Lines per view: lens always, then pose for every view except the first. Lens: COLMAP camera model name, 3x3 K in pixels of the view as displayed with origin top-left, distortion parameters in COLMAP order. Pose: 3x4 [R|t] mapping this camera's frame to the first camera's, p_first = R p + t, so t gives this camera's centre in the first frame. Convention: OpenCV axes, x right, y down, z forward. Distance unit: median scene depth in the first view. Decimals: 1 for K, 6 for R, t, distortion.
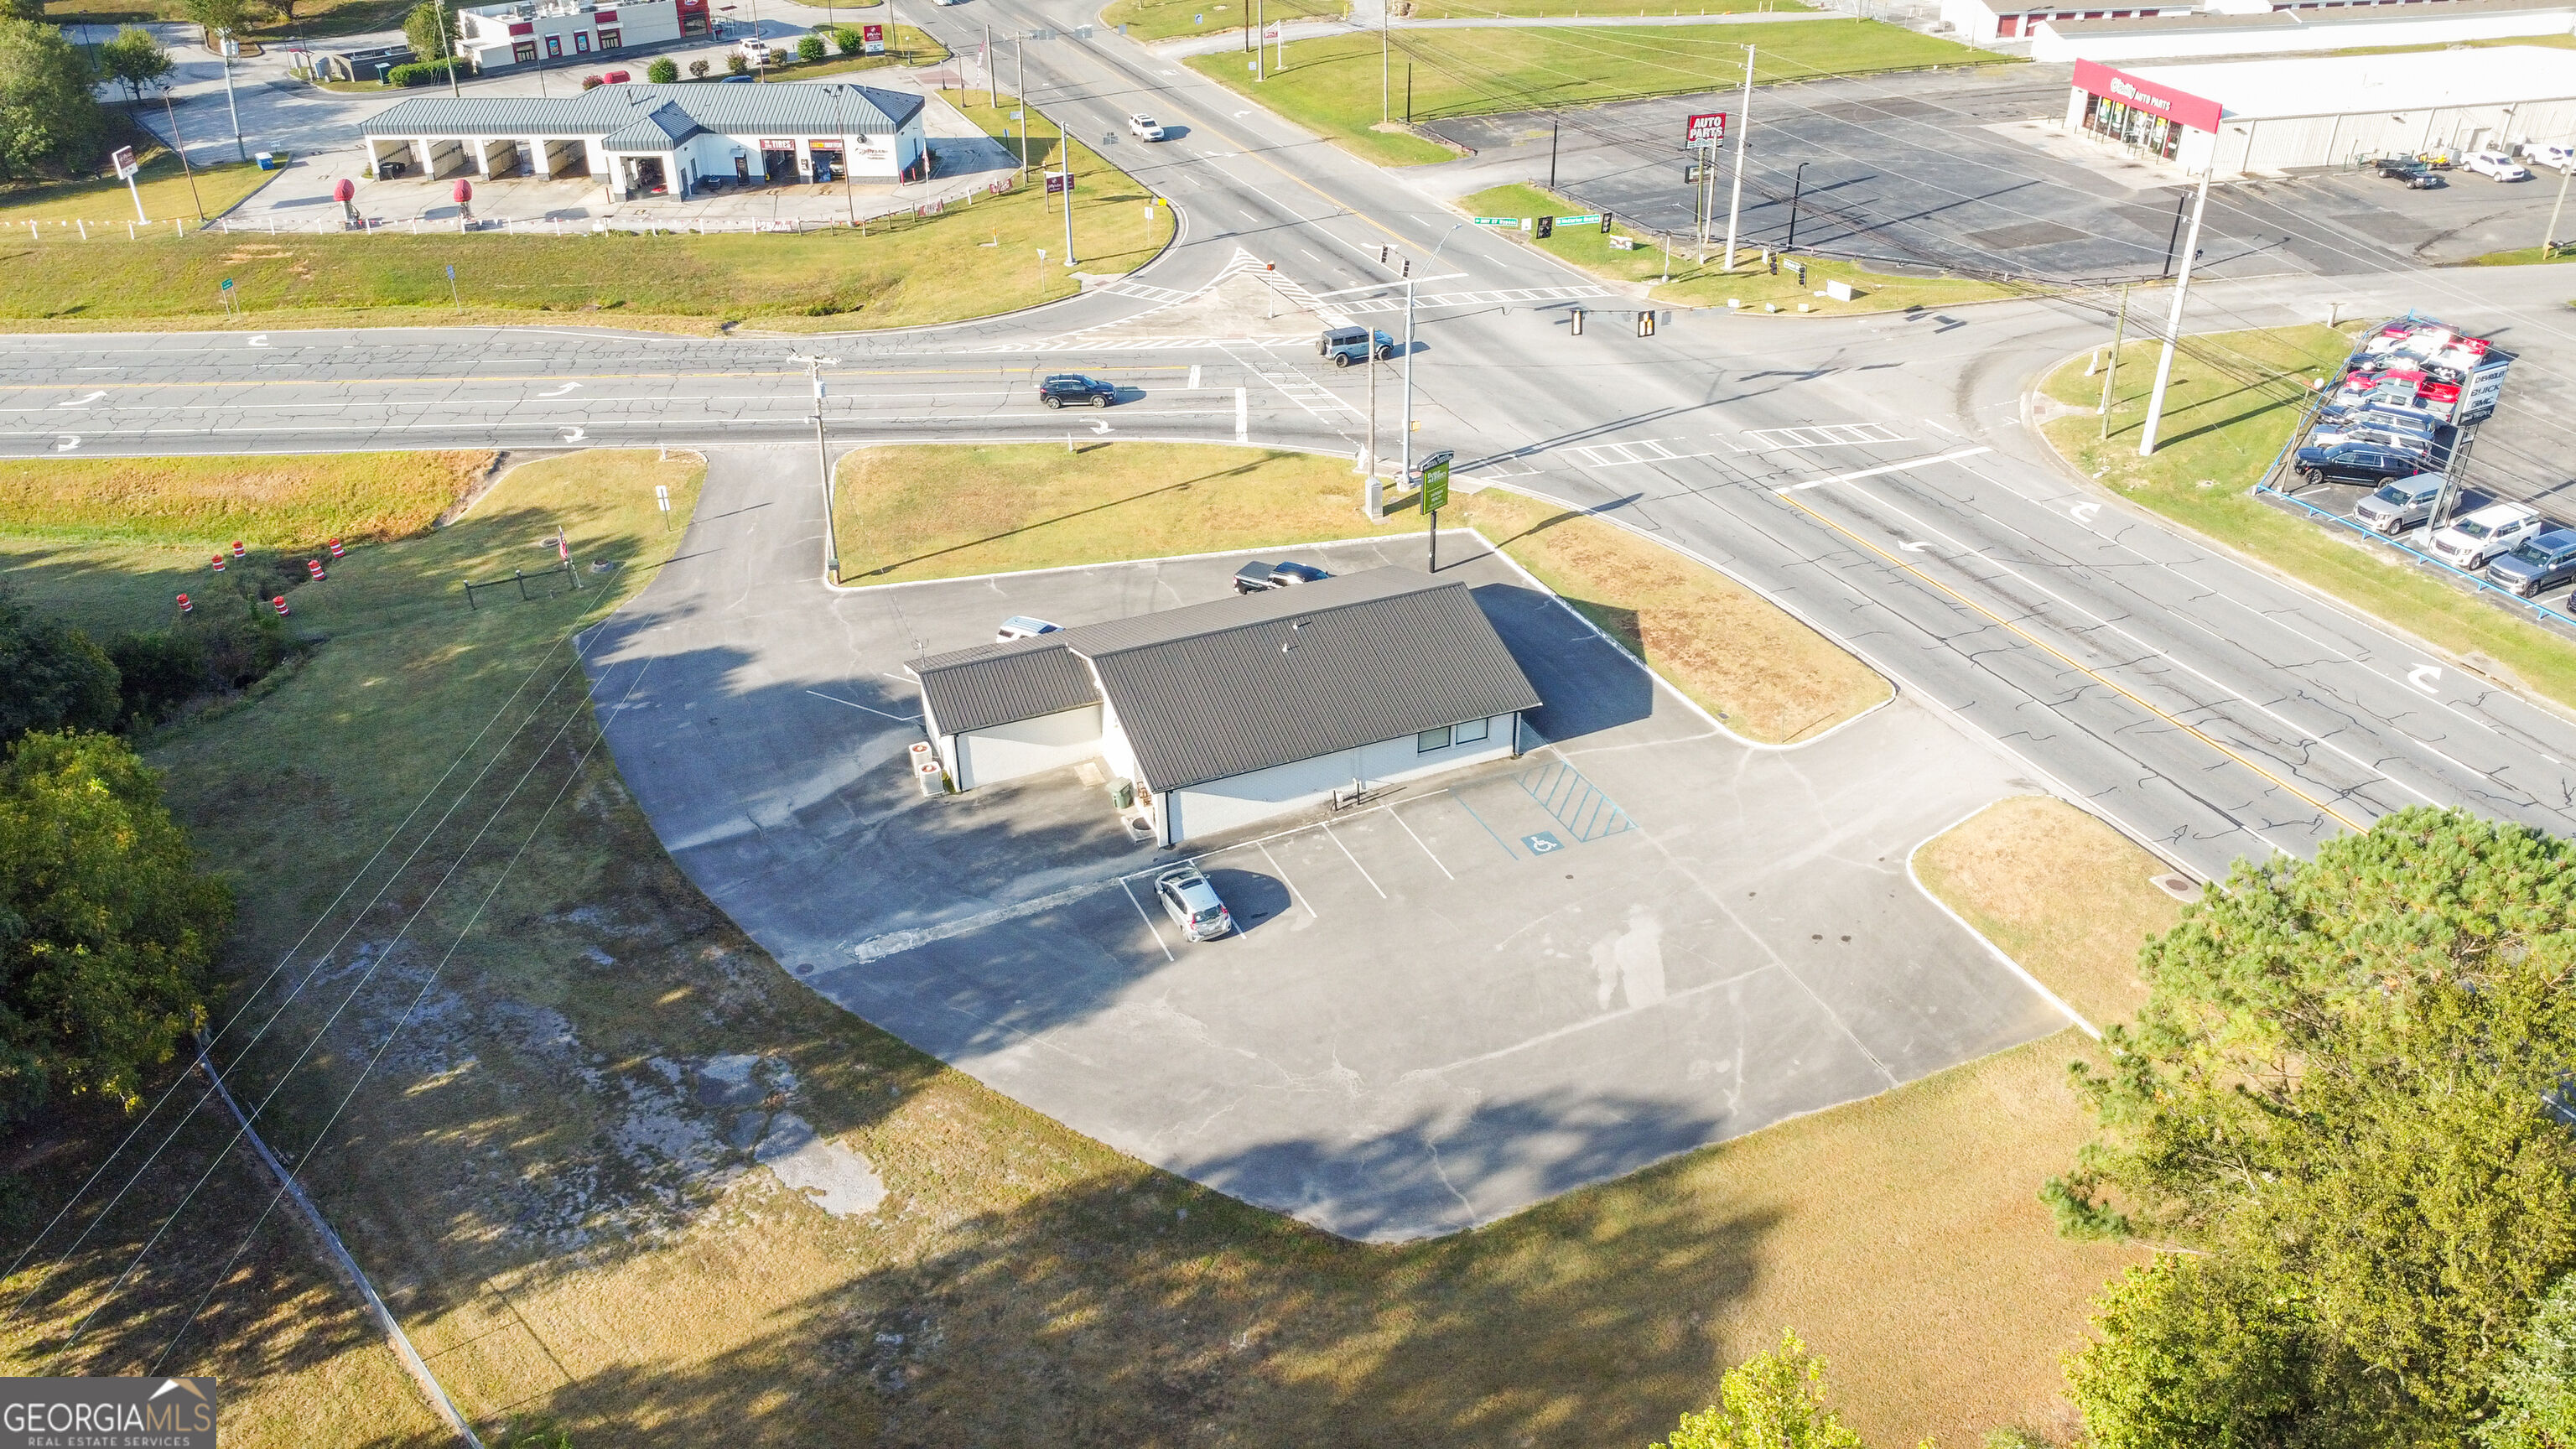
lens RADIAL K [[1867.3, 0, 1288.0], [0, 1867.3, 724.5], [0, 0, 1]] dist [-0.031345, -0.001765]
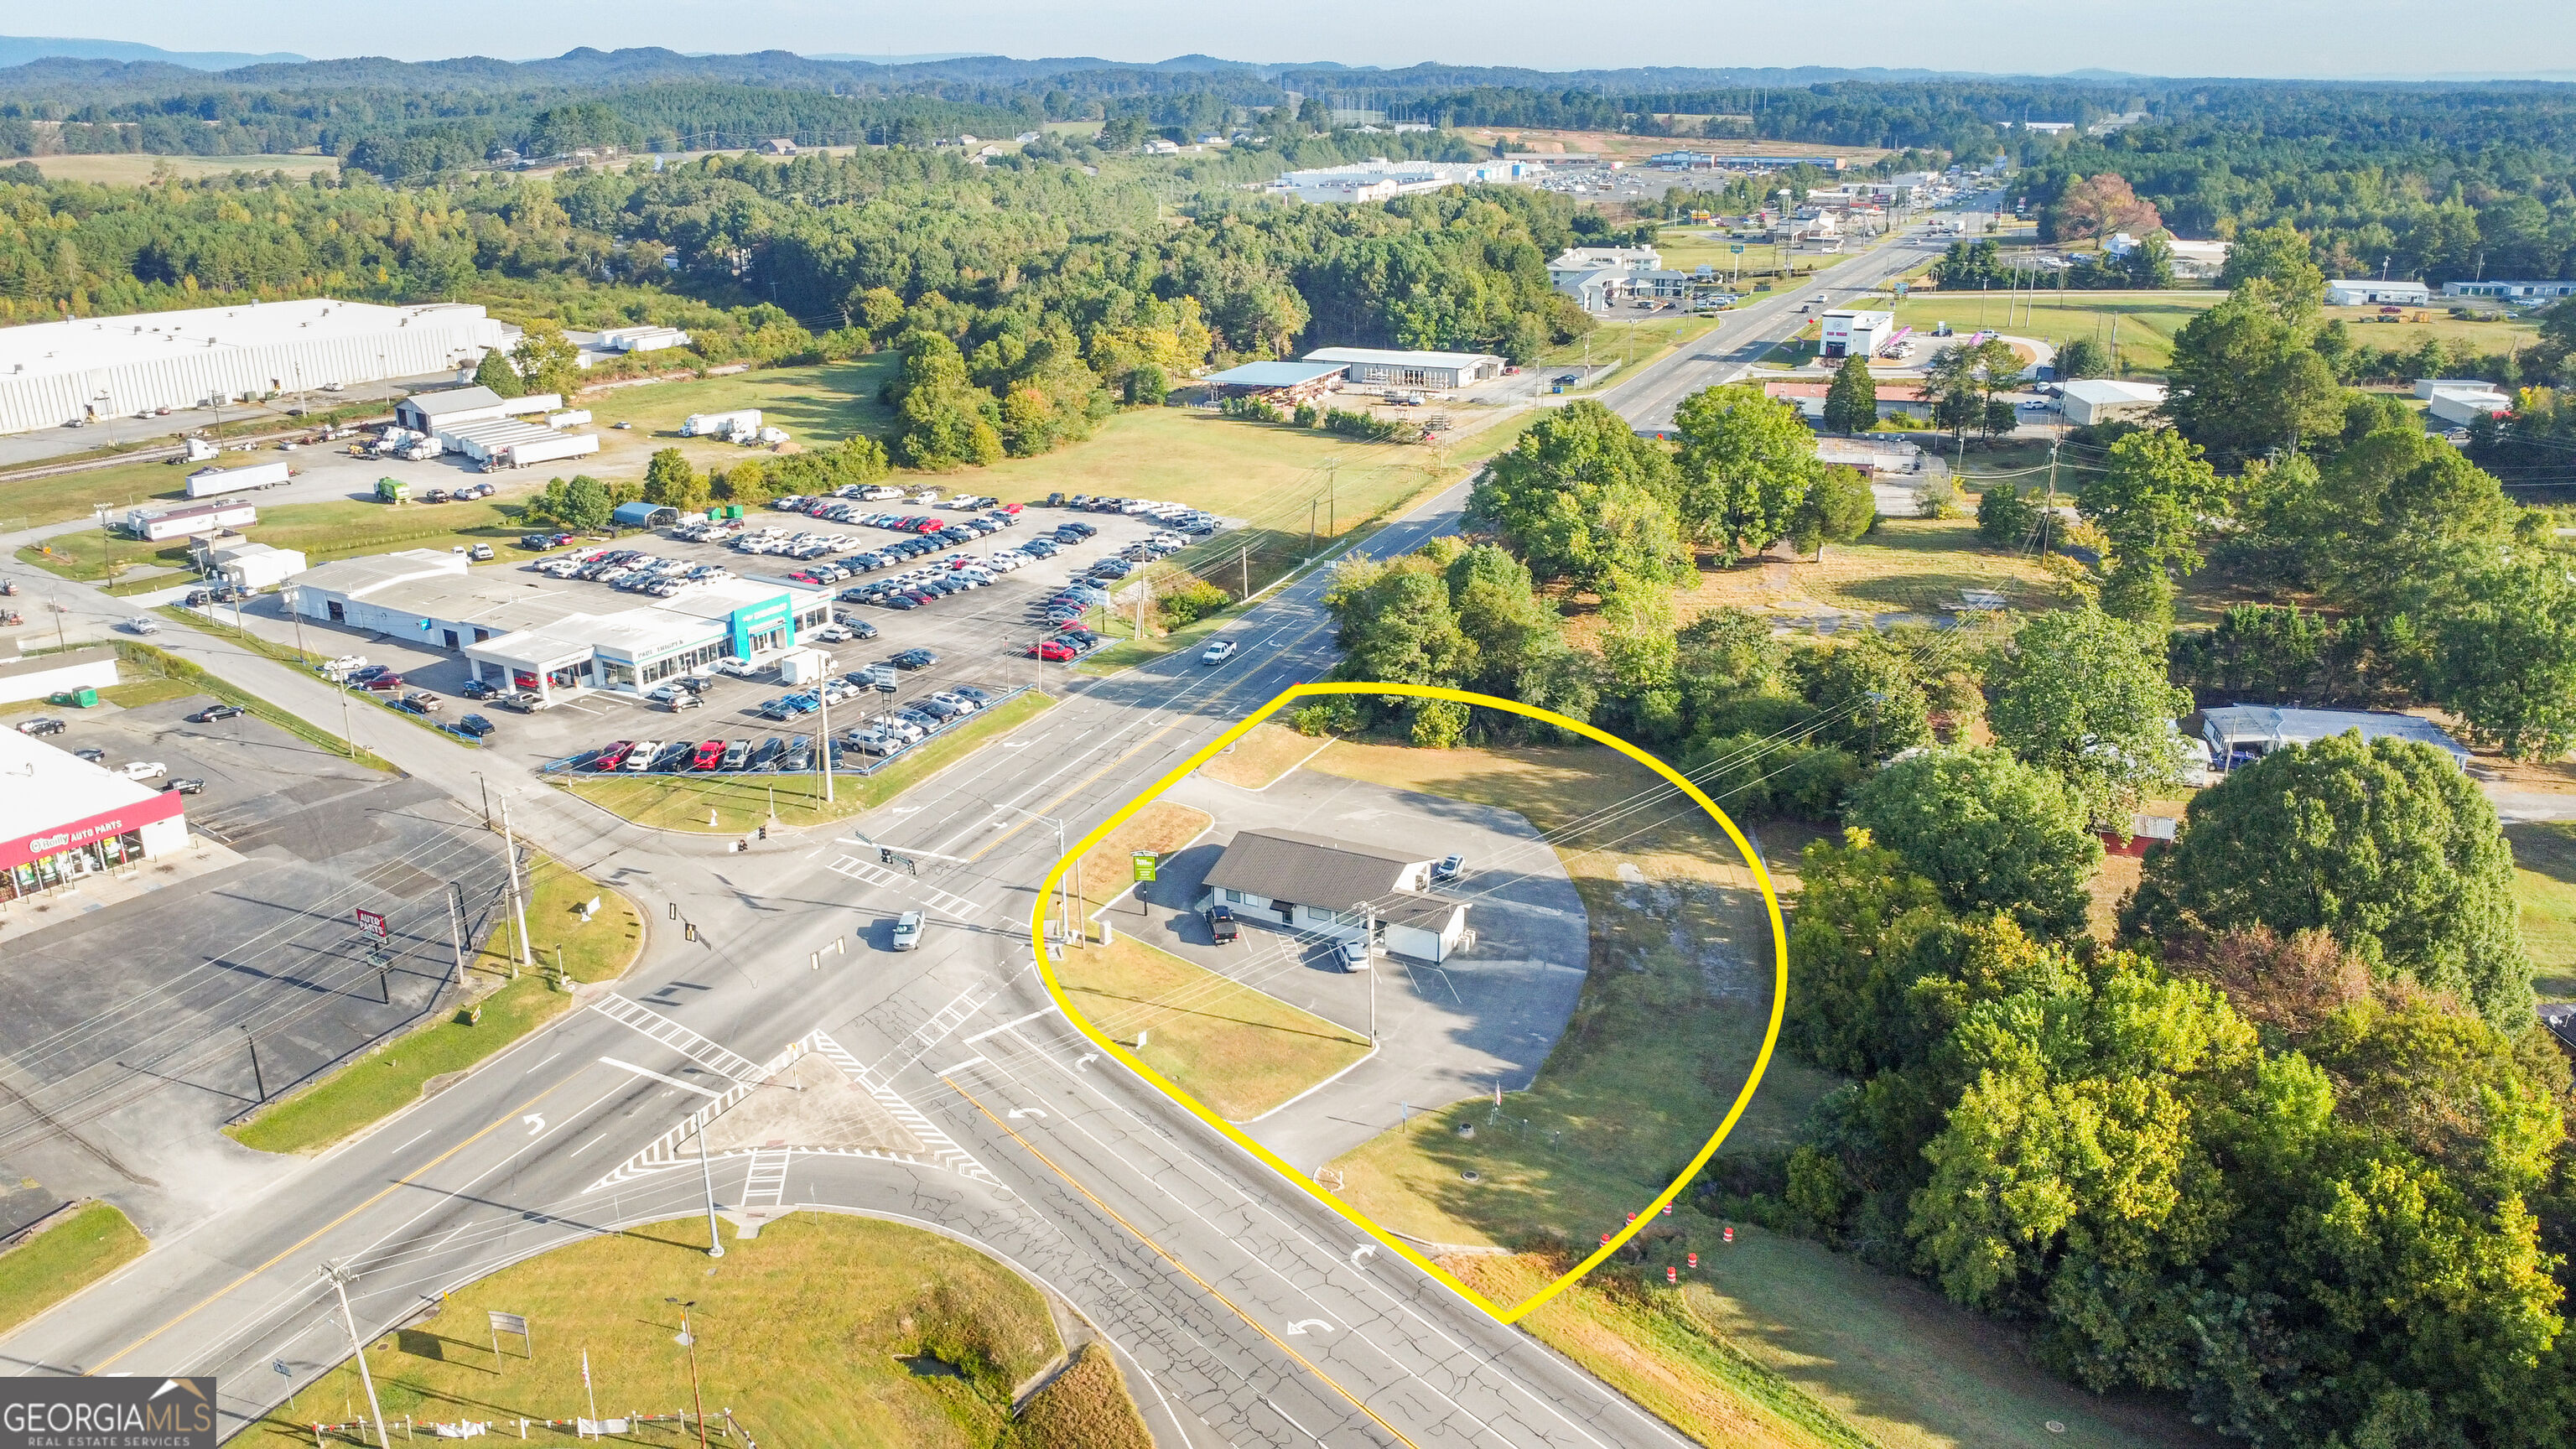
lens RADIAL K [[1867.3, 0, 1288.0], [0, 1867.3, 724.5], [0, 0, 1]] dist [-0.031345, -0.001765]
pose [[-0.652683, -0.242802, 0.717671, -1.189323], [0.391648, 0.702747, 0.593935, -1.158117], [-0.648550, 0.668726, -0.363578, 1.363238]]
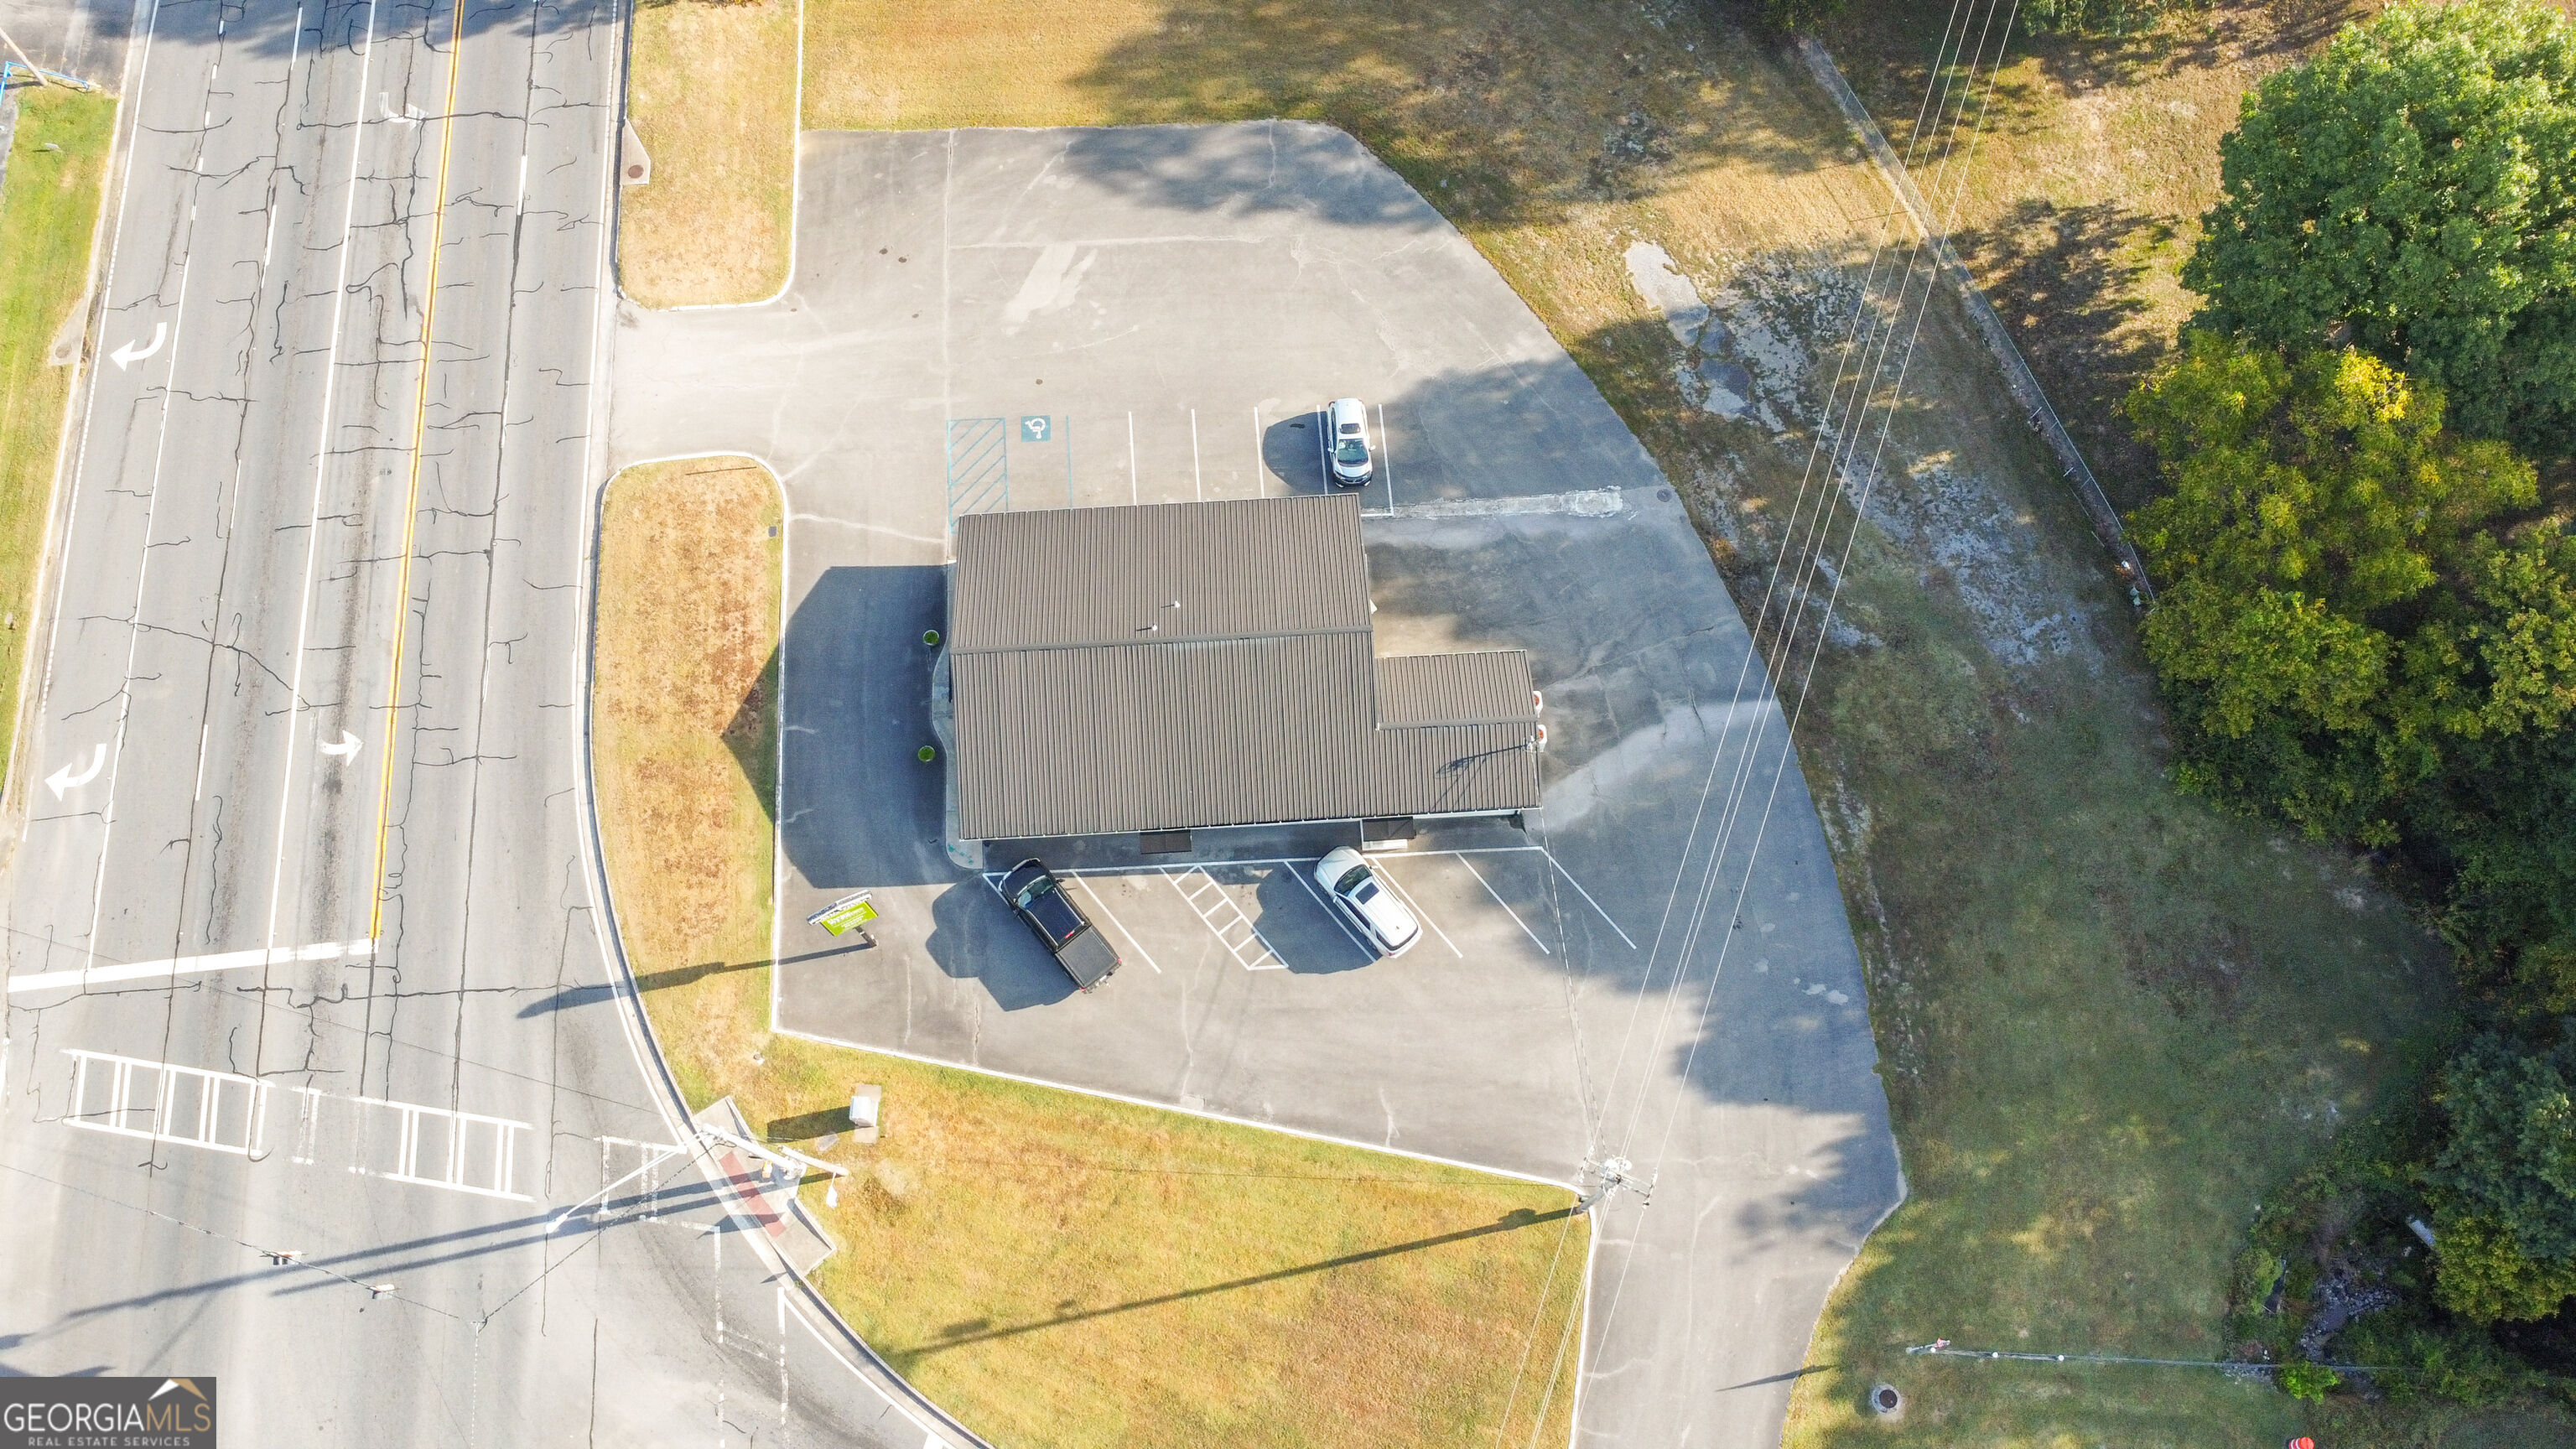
lens RADIAL K [[1841.1, 0, 1288.0], [0, 1841.1, 724.5], [0, 0, 1]] dist [-0.042901, 0.001668]
pose [[-0.942436, -0.310847, 0.123240, -0.151812], [0.178953, -0.157524, 0.971165, -0.762594], [-0.282470, 0.937316, 0.204083, 0.659568]]
